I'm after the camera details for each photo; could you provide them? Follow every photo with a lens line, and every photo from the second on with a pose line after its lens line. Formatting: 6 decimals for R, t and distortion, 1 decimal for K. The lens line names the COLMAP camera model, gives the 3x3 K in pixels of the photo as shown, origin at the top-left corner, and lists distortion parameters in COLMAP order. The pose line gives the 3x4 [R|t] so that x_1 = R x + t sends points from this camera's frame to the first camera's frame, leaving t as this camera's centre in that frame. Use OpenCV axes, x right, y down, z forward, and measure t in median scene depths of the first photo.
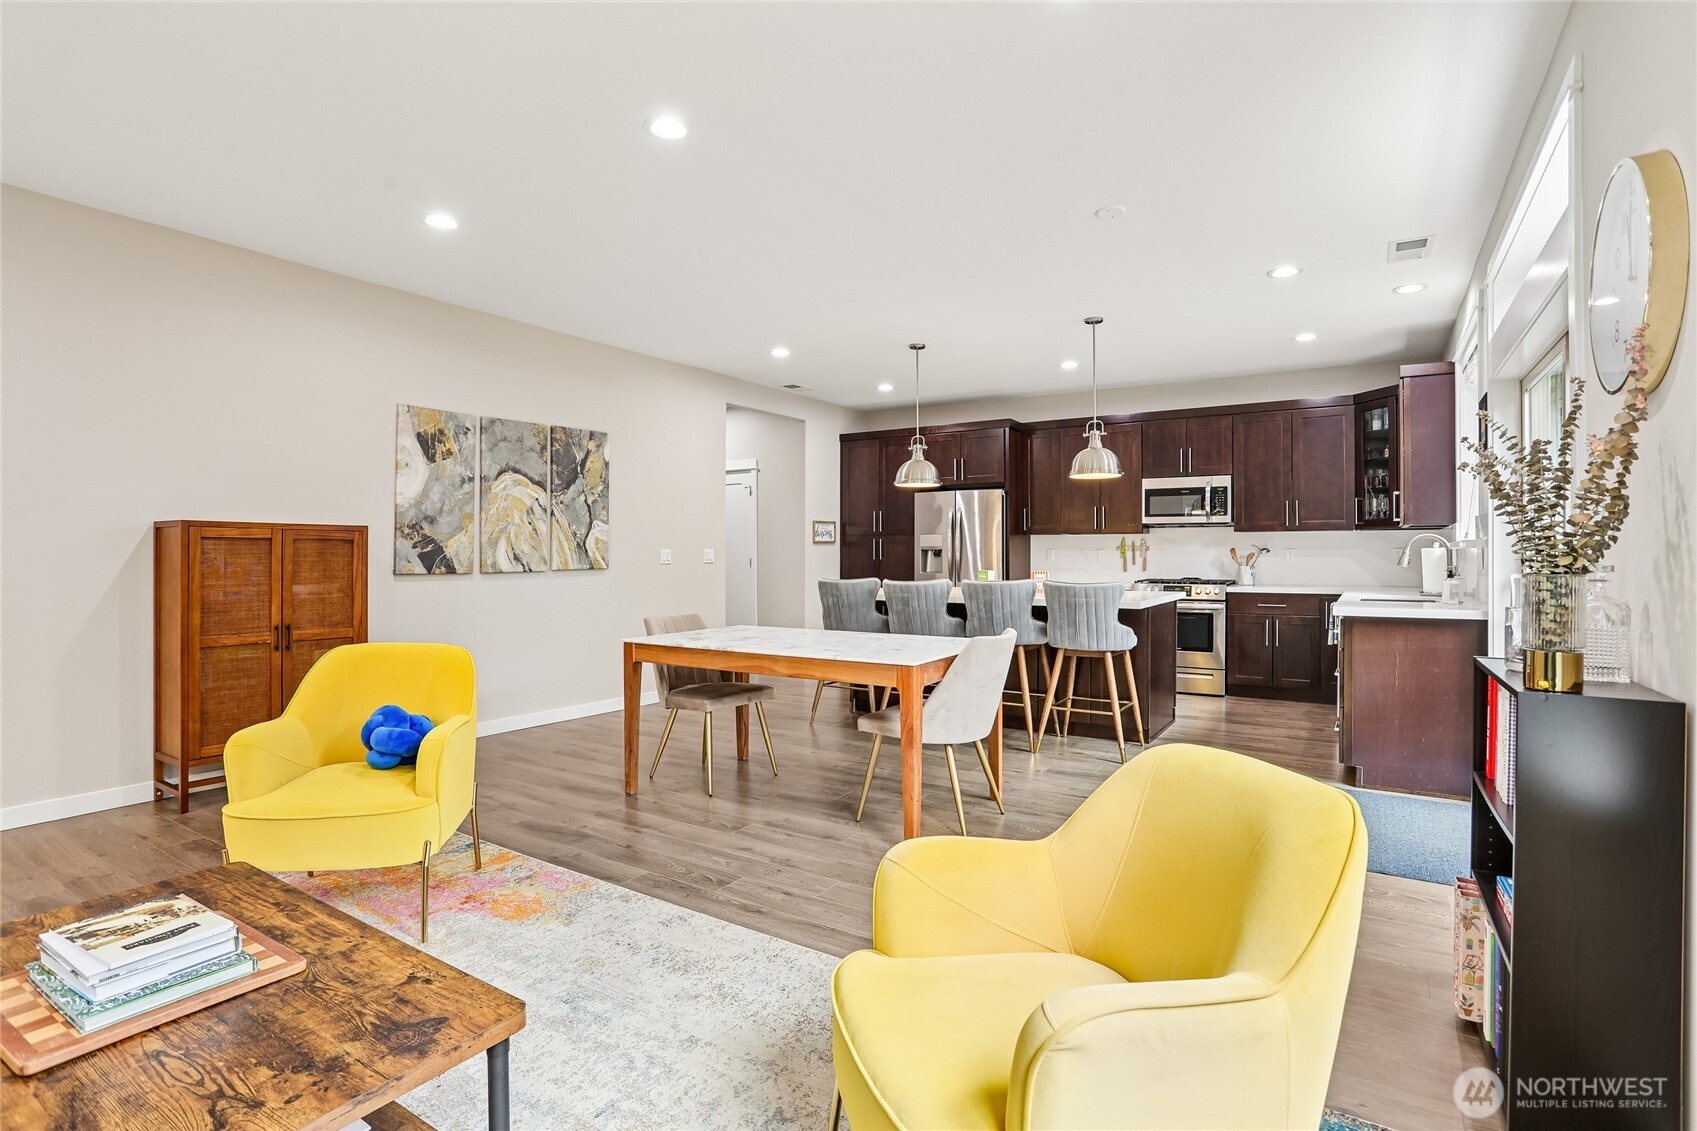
lens RADIAL K [[829.7, 0, 843.2], [0, 829.7, 562.3], [0, 0, 1]] dist [-0.032321, 0.001644]
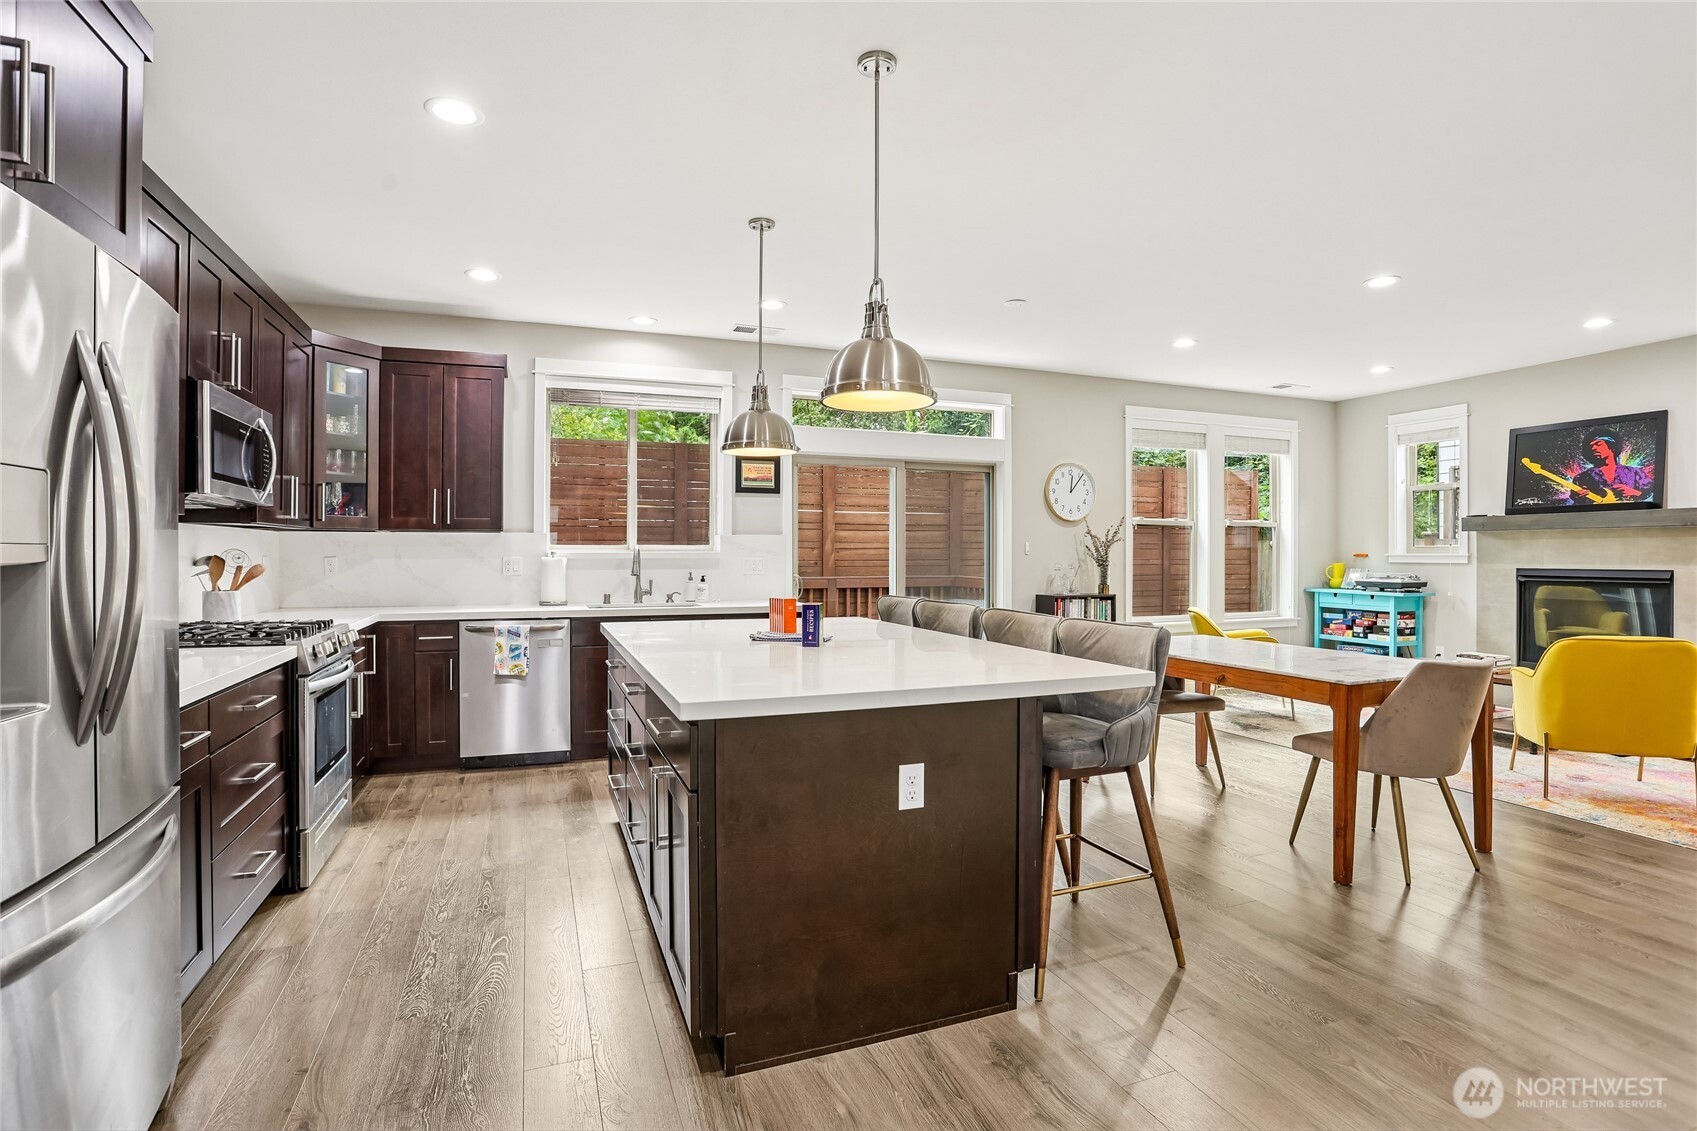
lens RADIAL K [[829.7, 0, 852.1], [0, 829.7, 562.5], [0, 0, 1]] dist [-0.032321, 0.001644]
pose [[-0.818789, -0.005904, 0.574064, -0.148864], [0.005957, 0.999806, 0.018778, -0.024580], [-0.574064, 0.018795, -0.818595, 1.504714]]
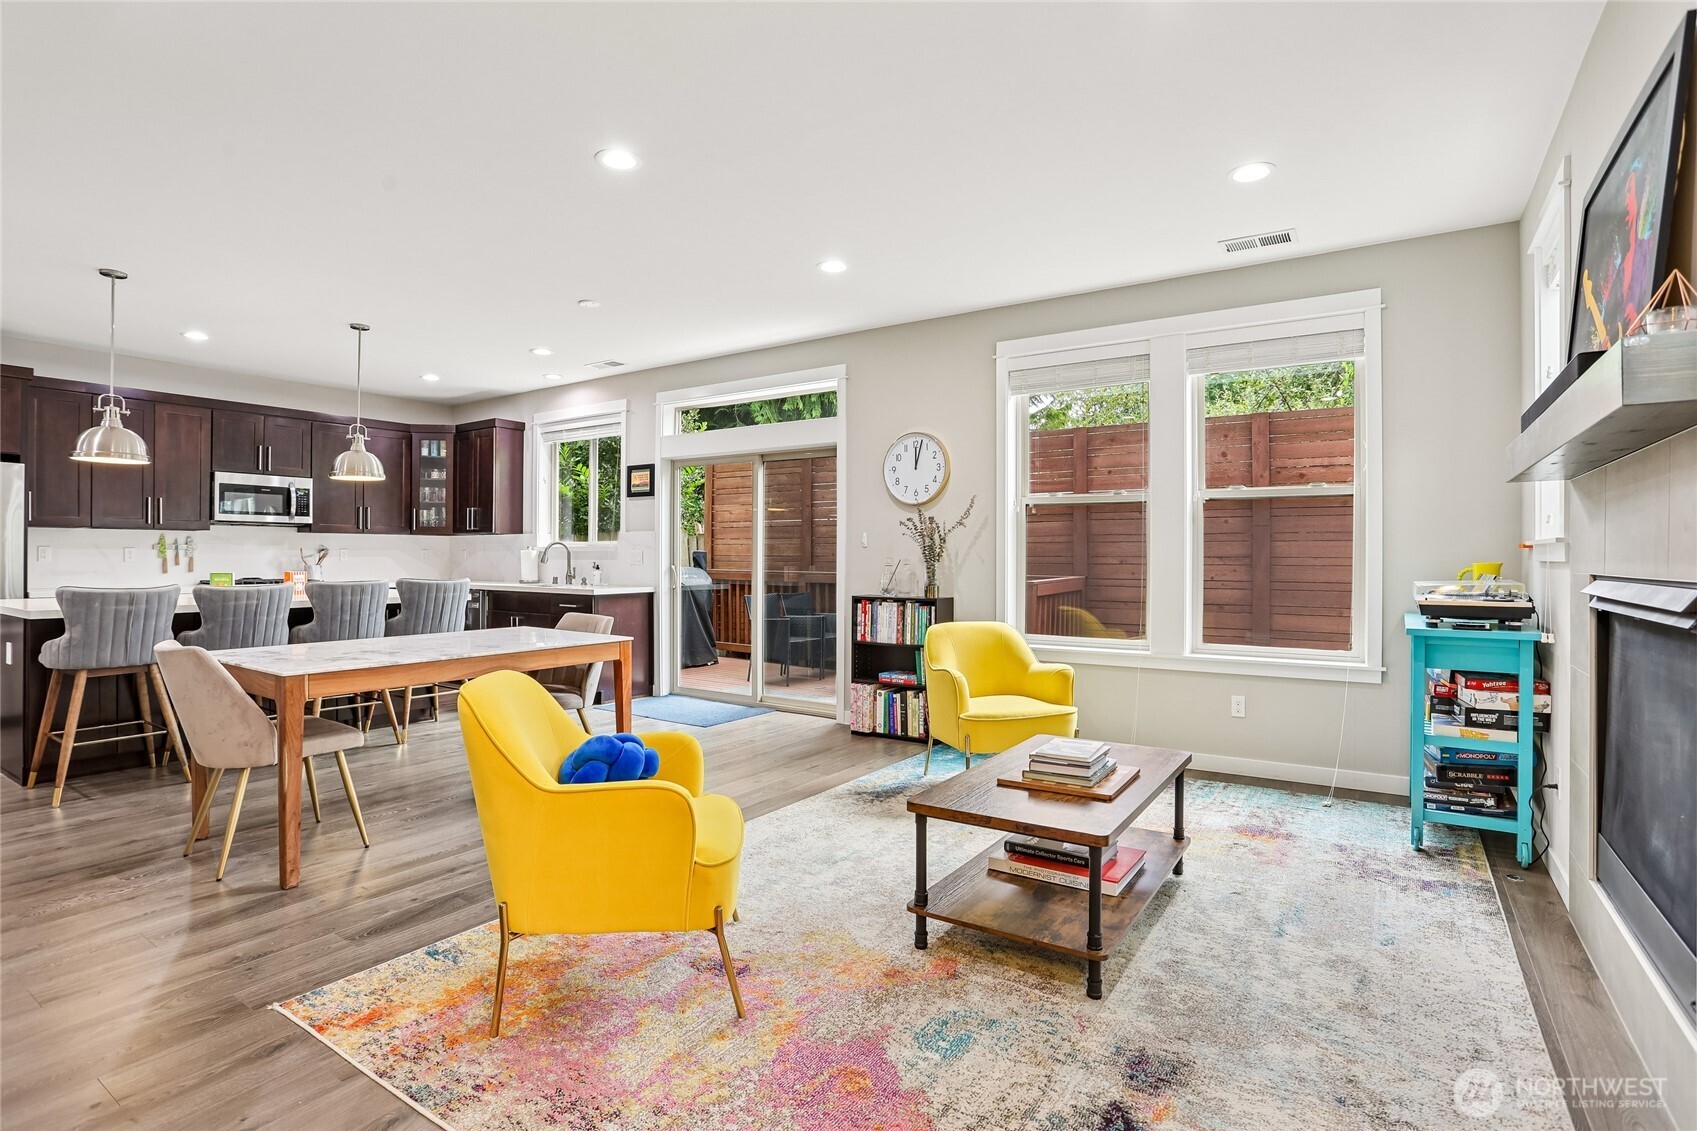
lens RADIAL K [[829.7, 0, 836.7], [0, 829.7, 555.4], [0, 0, 1]] dist [-0.032321, 0.001644]
pose [[0.021338, -0.000240, 0.999772, -0.699744], [0.008669, 0.999962, 0.000055, -0.002033], [-0.999735, 0.008666, 0.021339, 0.375135]]
